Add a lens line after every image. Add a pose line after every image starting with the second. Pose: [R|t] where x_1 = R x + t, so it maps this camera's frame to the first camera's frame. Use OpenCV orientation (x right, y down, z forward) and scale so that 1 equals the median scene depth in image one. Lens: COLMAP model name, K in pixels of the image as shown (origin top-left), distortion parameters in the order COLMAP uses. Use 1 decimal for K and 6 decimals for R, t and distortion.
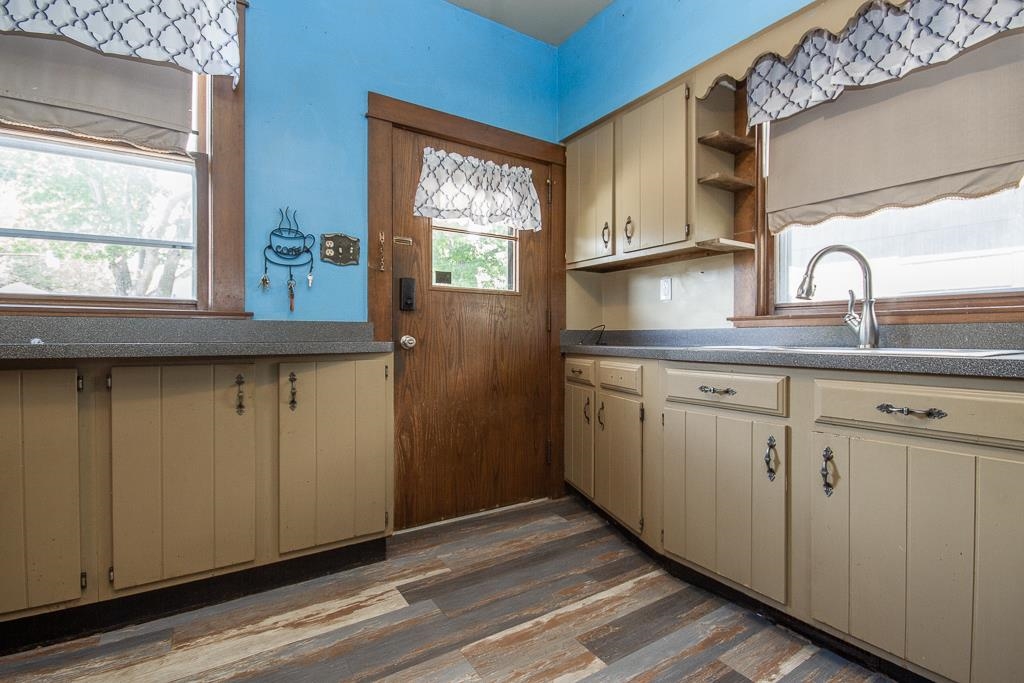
lens RADIAL K [[480.2, 0, 511.8], [0, 480.2, 338.9], [0, 0, 1]] dist [-0.001665, -0.005612]
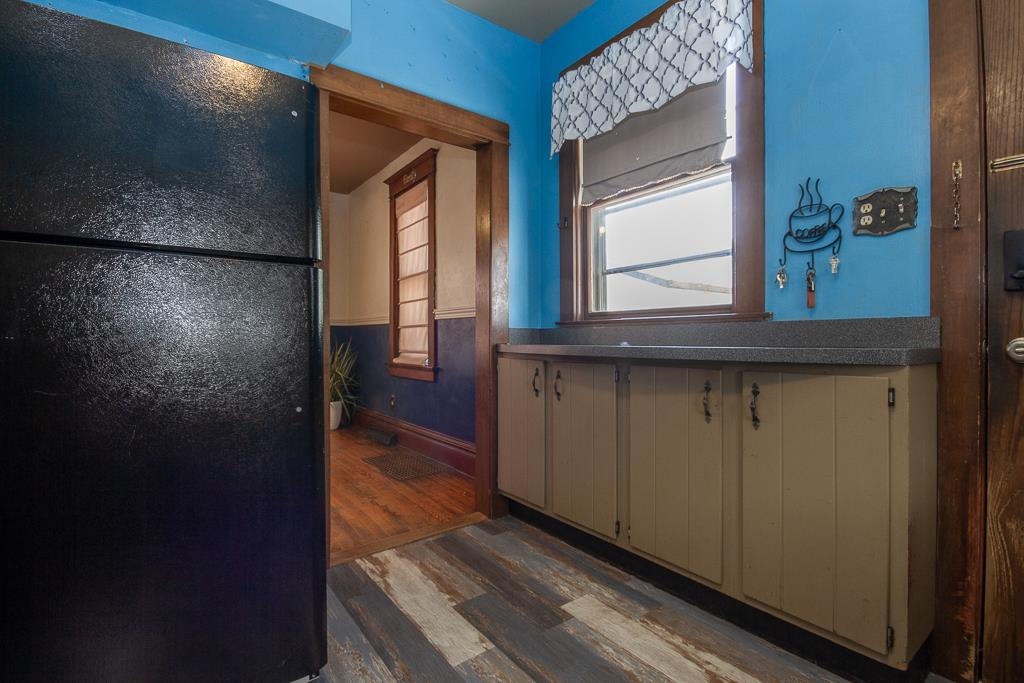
lens RADIAL K [[480.2, 0, 532.0], [0, 480.2, 341.2], [0, 0, 1]] dist [-0.001665, -0.005612]
pose [[0.102765, 0.000851, -0.994705, 0.326233], [-0.000901, 0.999999, 0.000763, -0.003904], [0.994705, 0.000818, 0.102766, 0.531771]]
